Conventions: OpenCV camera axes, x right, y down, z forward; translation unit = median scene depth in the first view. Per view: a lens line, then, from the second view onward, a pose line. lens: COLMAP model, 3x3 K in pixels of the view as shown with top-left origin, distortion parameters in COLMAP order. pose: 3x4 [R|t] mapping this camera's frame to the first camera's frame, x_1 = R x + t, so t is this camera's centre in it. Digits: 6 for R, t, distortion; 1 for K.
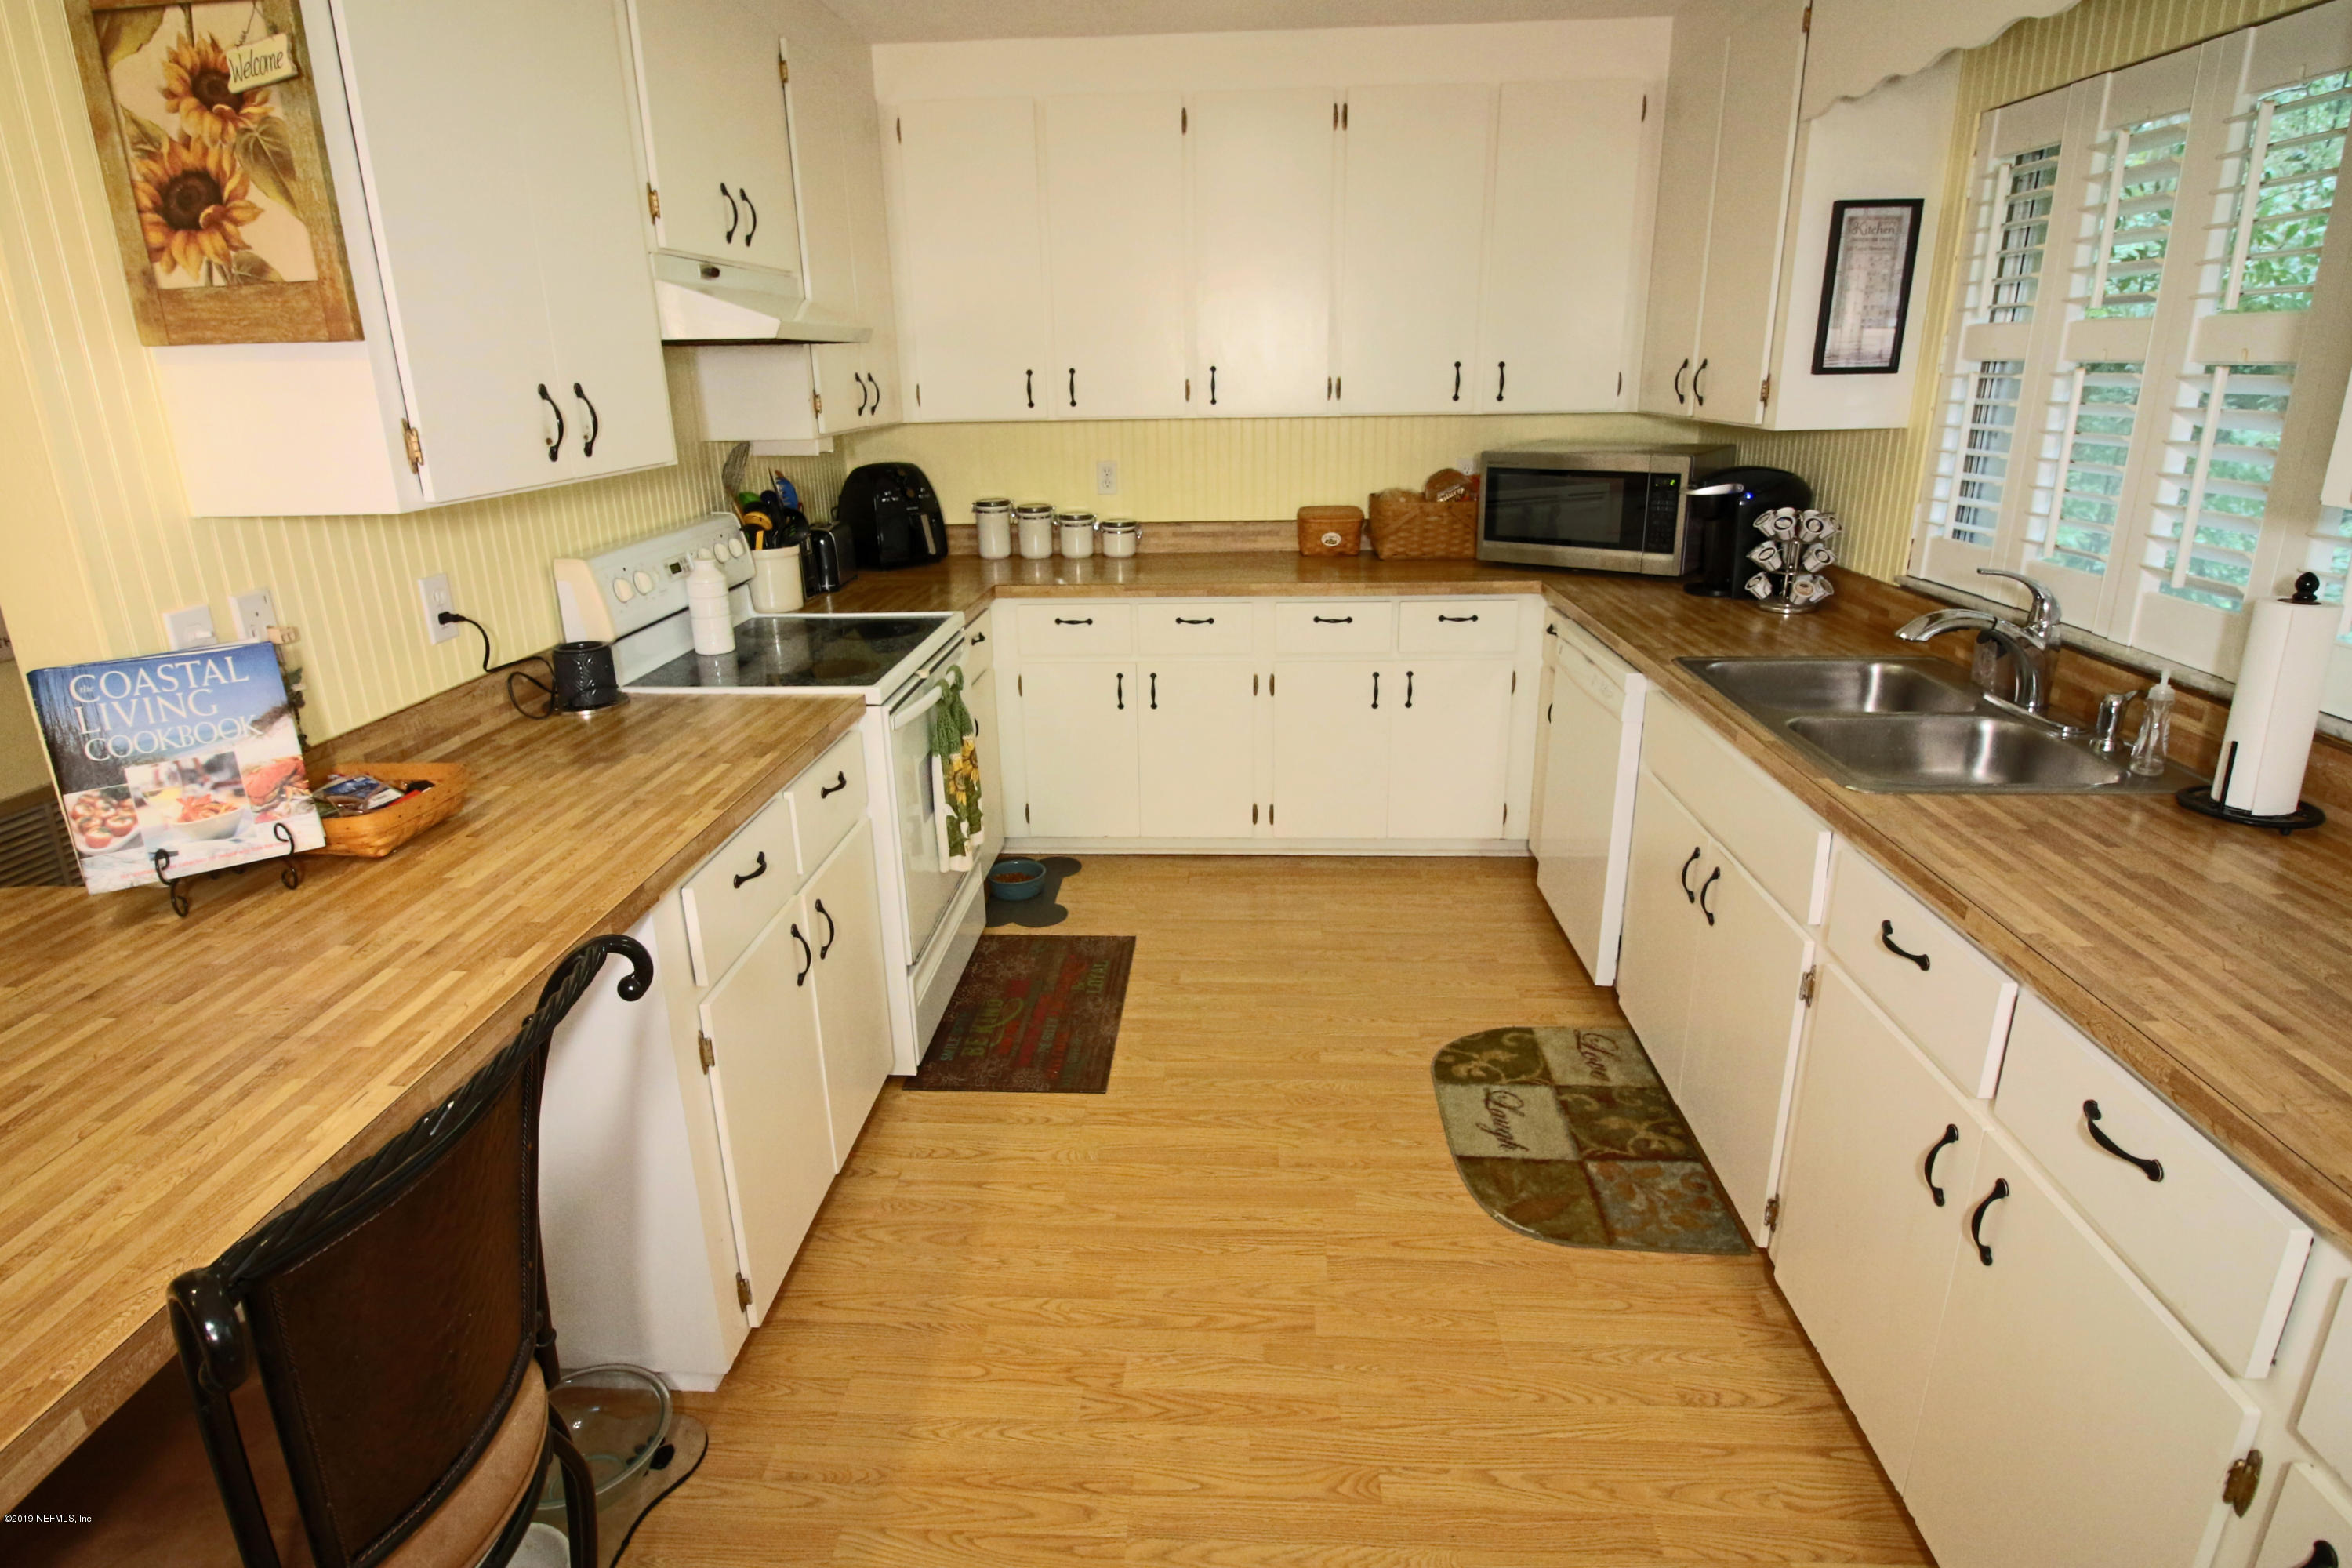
lens RADIAL K [[1220.6, 0, 1203.2], [0, 1220.6, 745.0], [0, 0, 1]] dist [0.001174, -0.016072]
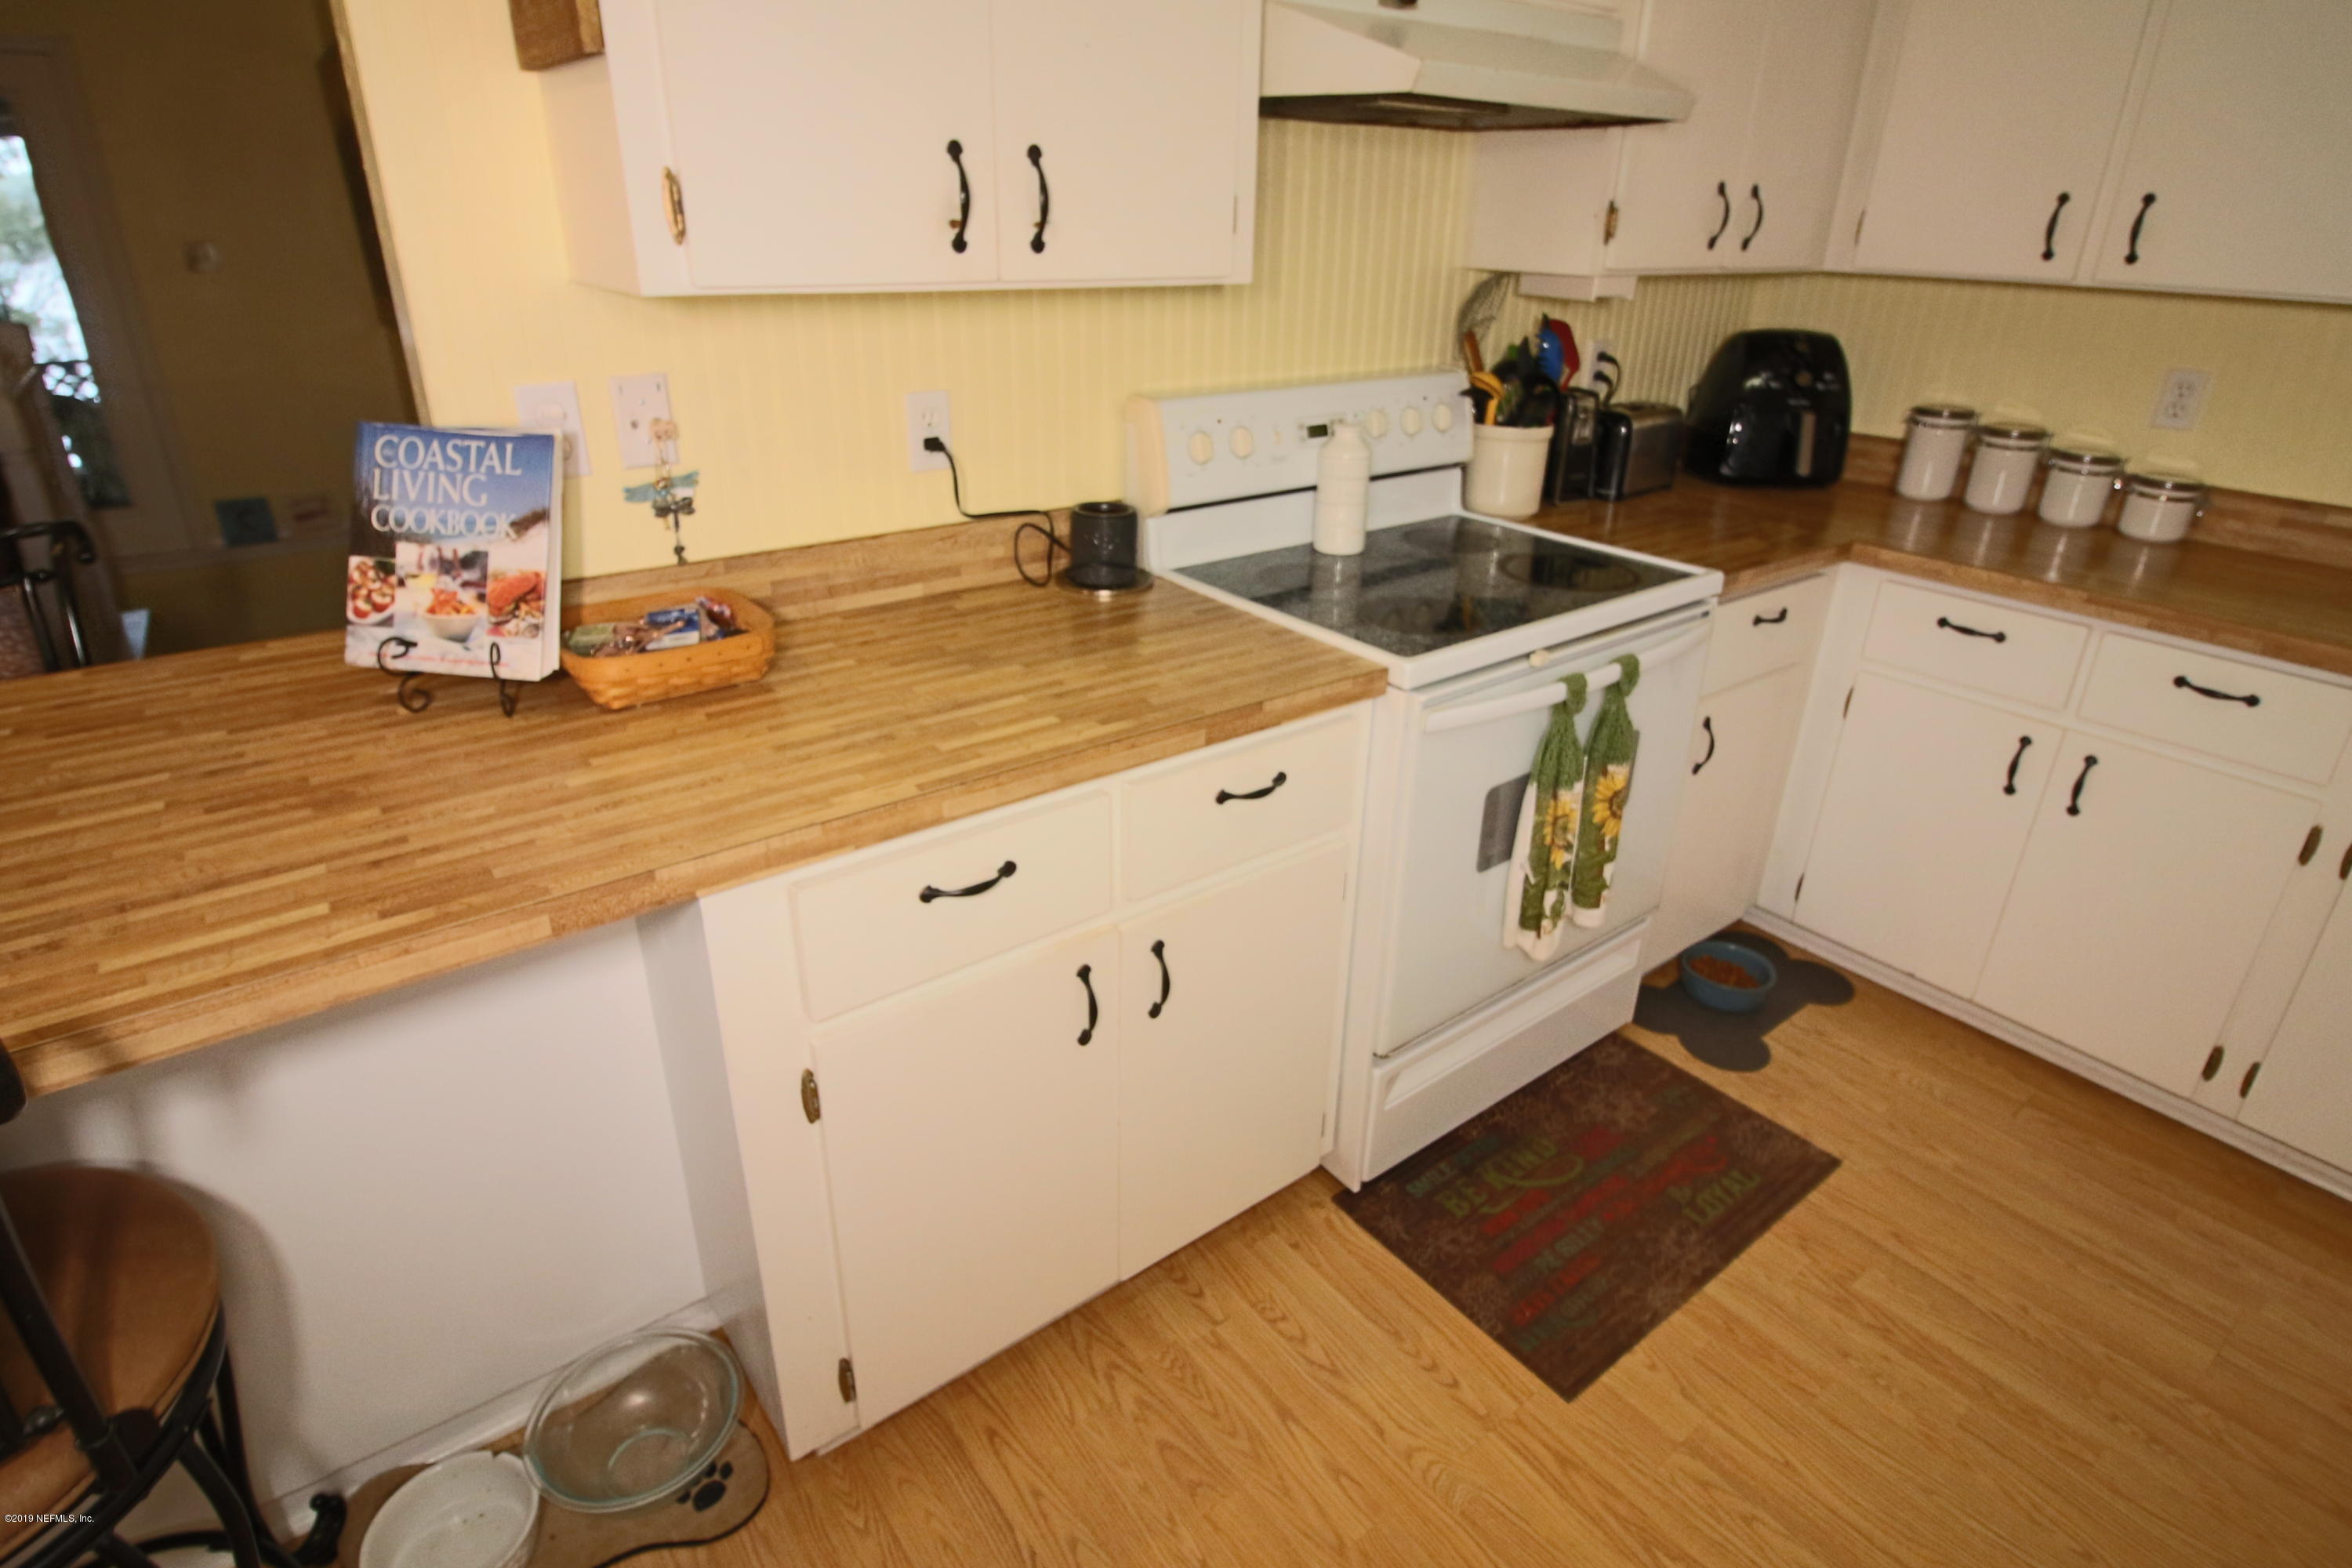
lens RADIAL K [[1220.6, 0, 1203.2], [0, 1220.6, 745.0], [0, 0, 1]] dist [0.001174, -0.016072]
pose [[0.639357, 0.335747, -0.691735, 0.144738], [-0.260012, 0.941038, 0.216426, -0.136904], [0.723614, 0.041486, 0.688957, 0.554538]]
